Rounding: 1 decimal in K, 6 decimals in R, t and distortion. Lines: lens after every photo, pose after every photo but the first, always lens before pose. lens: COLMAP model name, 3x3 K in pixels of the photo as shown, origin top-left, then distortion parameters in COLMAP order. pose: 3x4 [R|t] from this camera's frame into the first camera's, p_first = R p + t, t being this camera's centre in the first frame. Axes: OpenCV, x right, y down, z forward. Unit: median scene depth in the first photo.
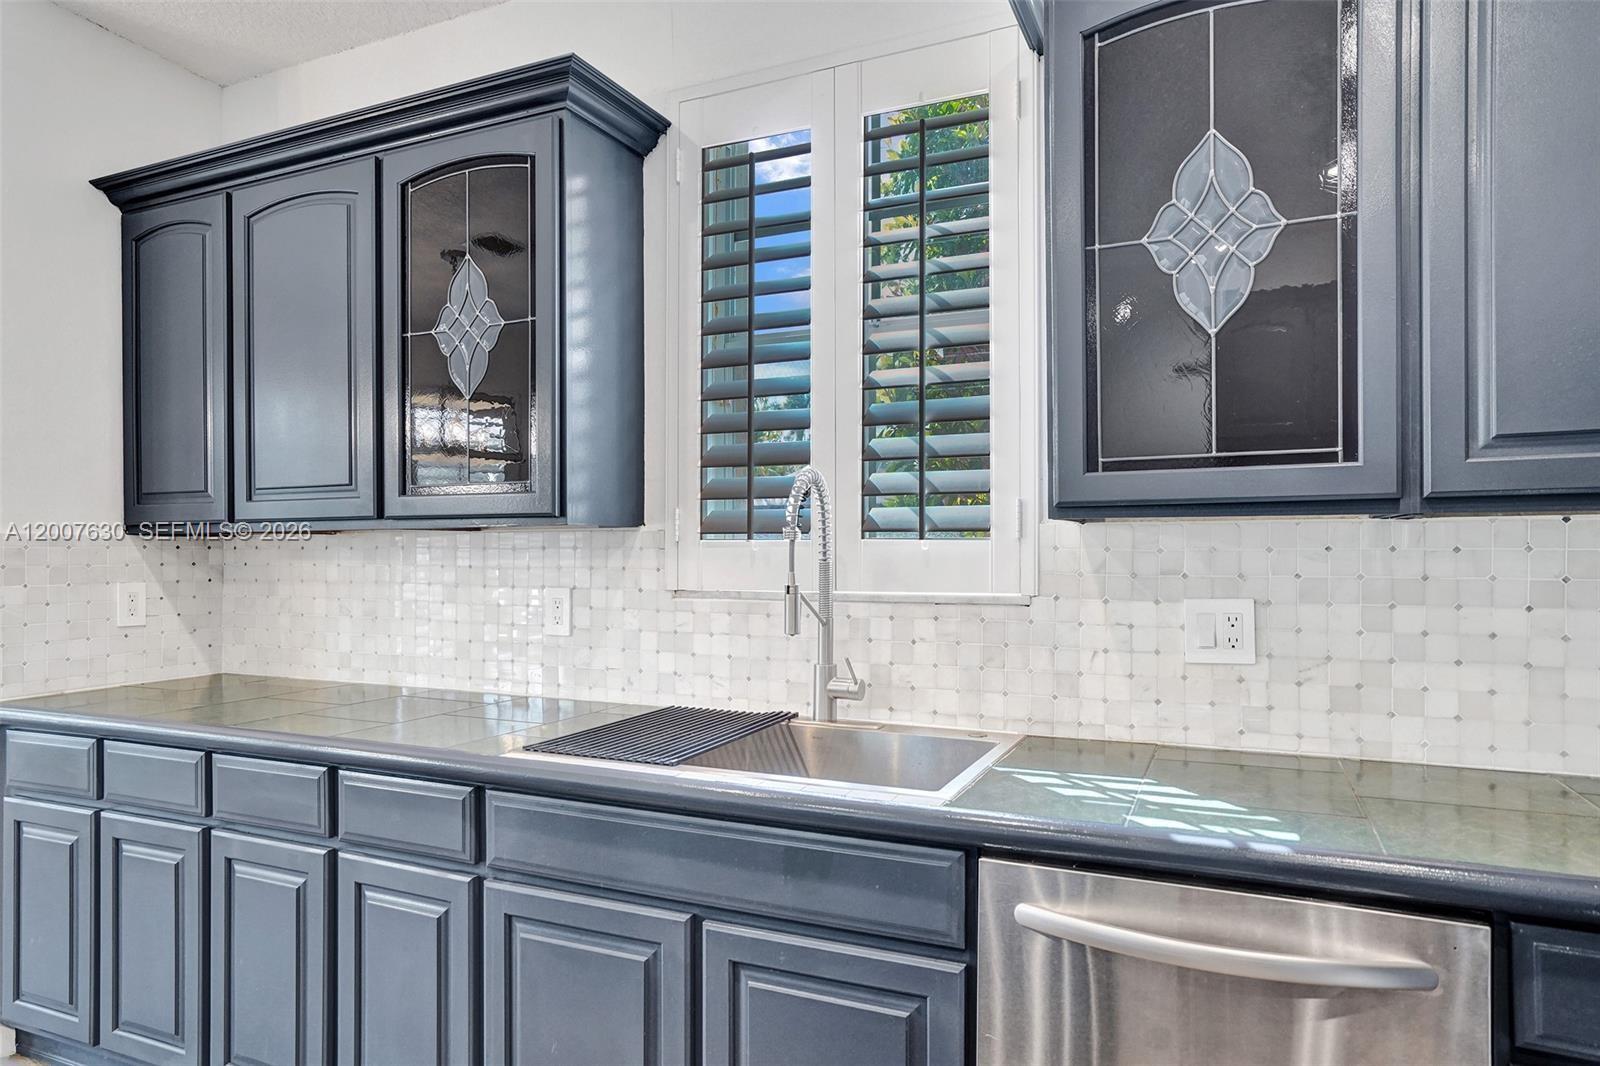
lens RADIAL K [[944.1, 0, 806.8], [0, 944.1, 534.7], [0, 0, 1]] dist [-0.002484, -0.000741]
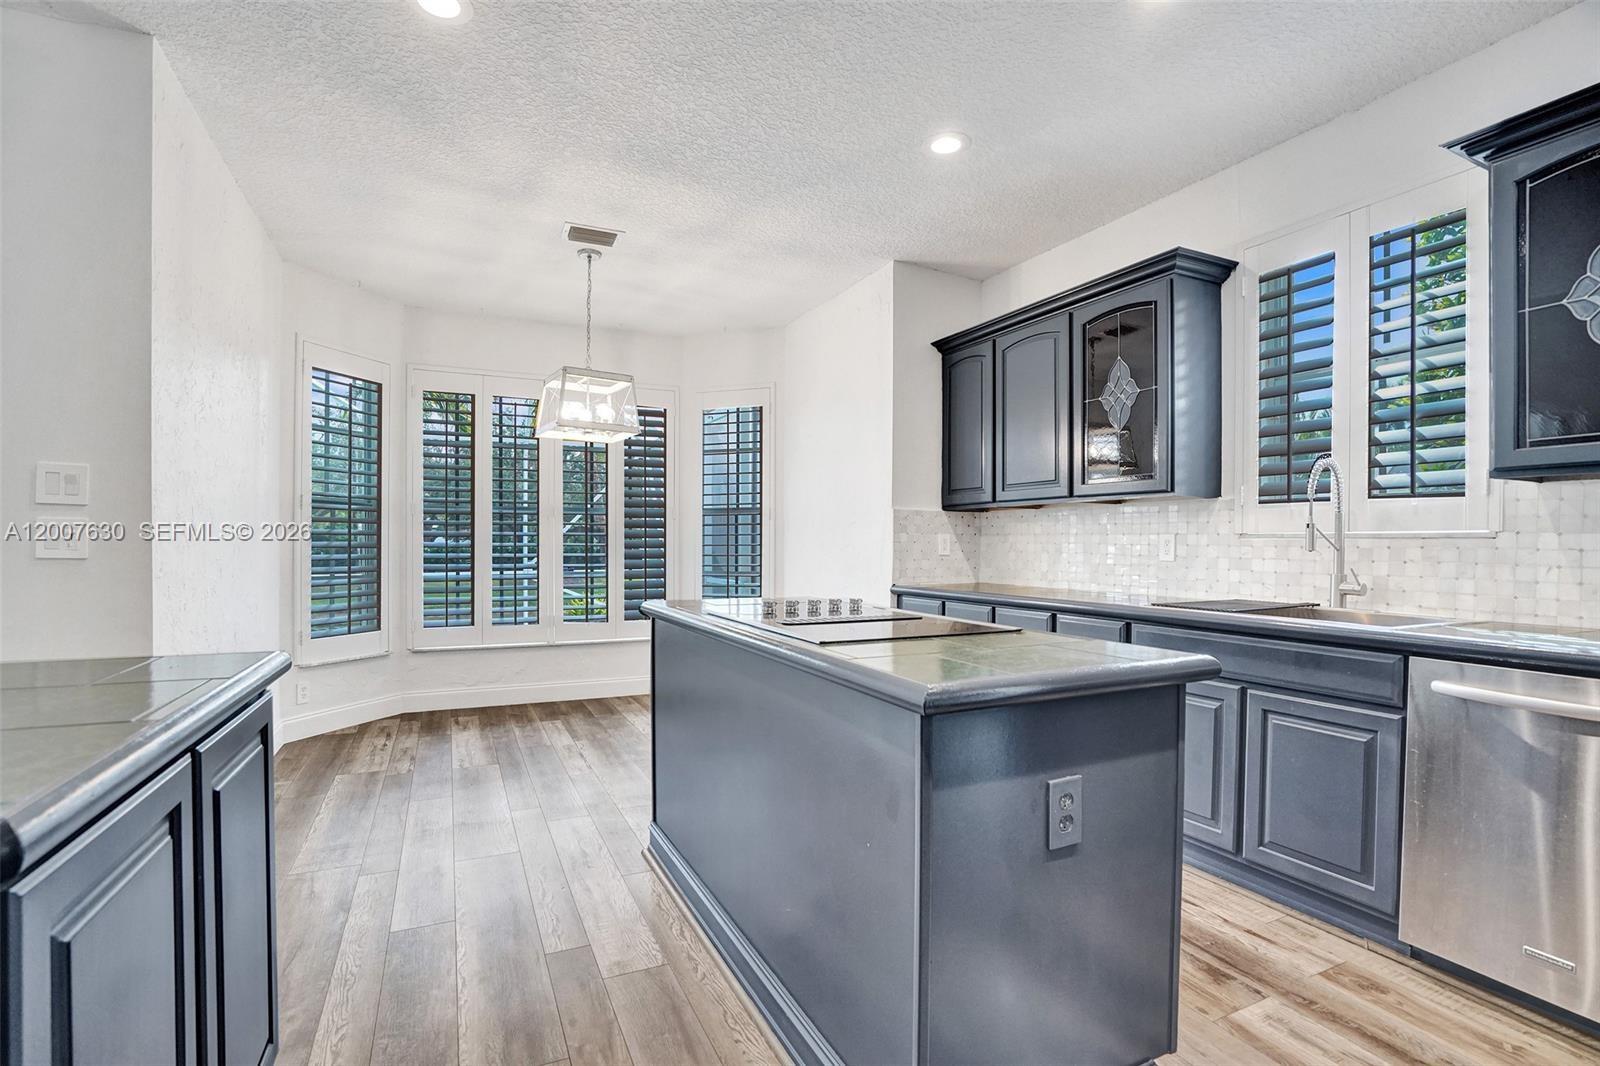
lens RADIAL K [[738.7, 0, 810.8], [0, 738.7, 544.8], [0, 0, 1]] dist [-0.024638, 0.007011]
pose [[0.767864, 0.012301, -0.640495, 0.117690], [0.001155, 0.999787, 0.020586, 0.052028], [0.640612, -0.016547, 0.767686, -0.538851]]
